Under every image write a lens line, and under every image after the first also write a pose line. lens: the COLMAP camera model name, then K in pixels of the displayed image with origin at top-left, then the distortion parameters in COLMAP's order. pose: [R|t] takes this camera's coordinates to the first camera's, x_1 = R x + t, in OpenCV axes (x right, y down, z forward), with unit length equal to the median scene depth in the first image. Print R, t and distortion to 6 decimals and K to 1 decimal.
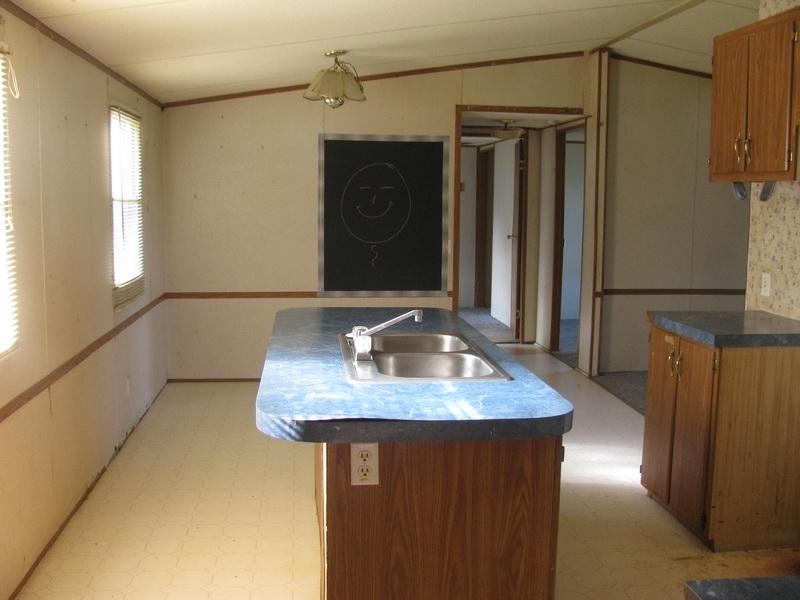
lens RADIAL K [[829.8, 0, 400.0], [0, 829.8, 300.0], [0, 0, 1]] dist [-0.238285, 0.280427]
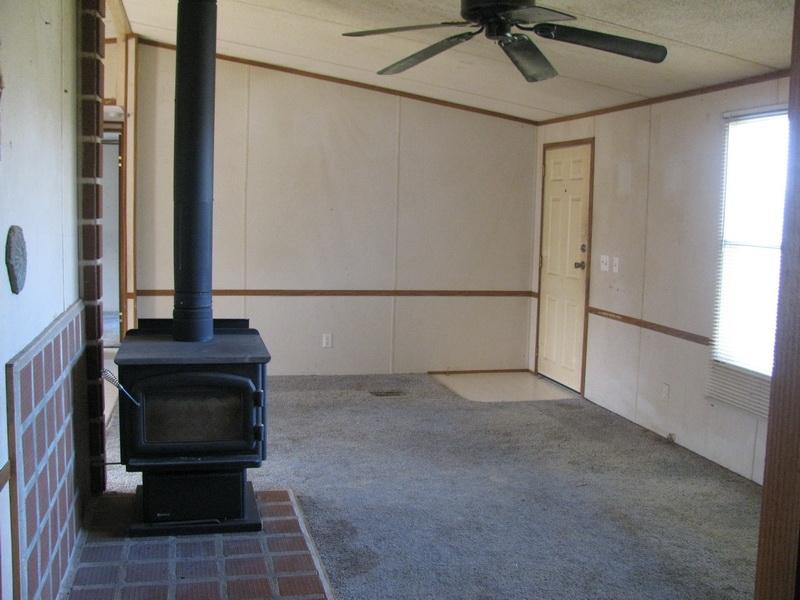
lens RADIAL K [[829.8, 0, 400.0], [0, 829.8, 300.0], [0, 0, 1]] dist [-0.238285, 0.280427]
pose [[0.991029, 0.000123, 0.133644, 0.424874], [0.000274, 0.999996, -0.002949, 0.001308], [-0.133644, 0.002959, 0.991025, 0.031031]]
